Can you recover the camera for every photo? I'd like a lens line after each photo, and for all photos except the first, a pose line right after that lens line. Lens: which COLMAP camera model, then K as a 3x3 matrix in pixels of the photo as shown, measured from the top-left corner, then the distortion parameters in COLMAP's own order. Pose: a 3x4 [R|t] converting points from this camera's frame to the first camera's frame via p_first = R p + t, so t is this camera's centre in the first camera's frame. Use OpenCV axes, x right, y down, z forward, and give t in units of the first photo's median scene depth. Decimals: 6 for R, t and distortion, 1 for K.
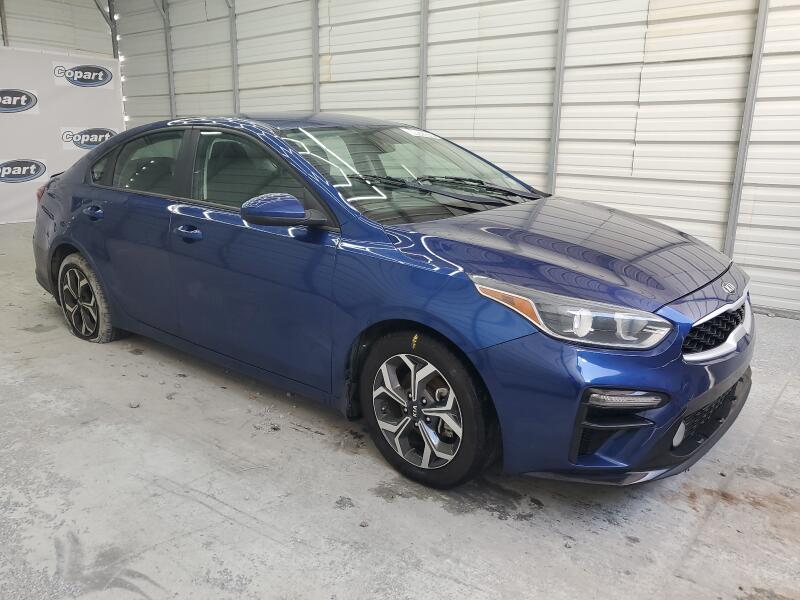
lens RADIAL K [[648.0, 0, 390.3], [0, 648.0, 300.2], [0, 0, 1]] dist [0.007410, 0.005878]
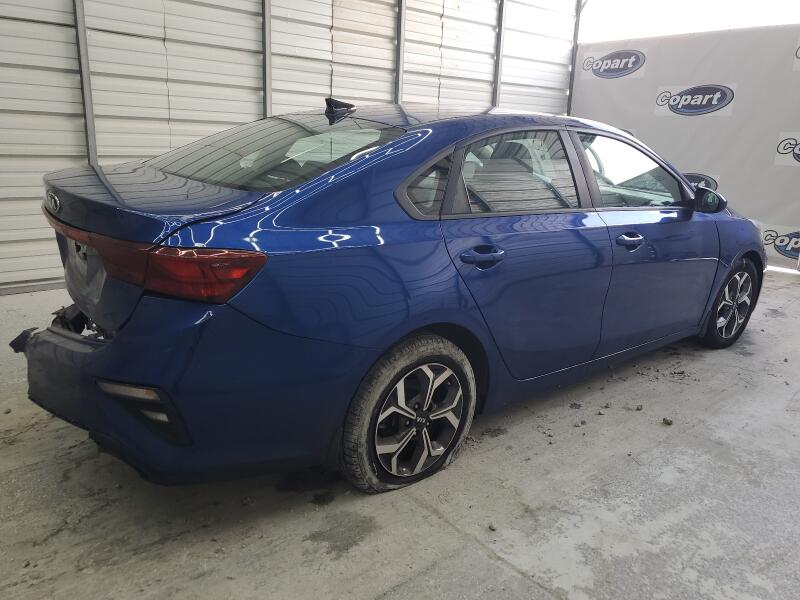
lens RADIAL K [[648.0, 0, 390.3], [0, 648.0, 300.2], [0, 0, 1]] dist [0.007410, 0.005878]
pose [[0.148685, -0.258185, 0.954585, -1.219726], [0.193789, 0.954206, 0.227898, -0.291791], [-0.969711, 0.151103, 0.191910, 1.073207]]
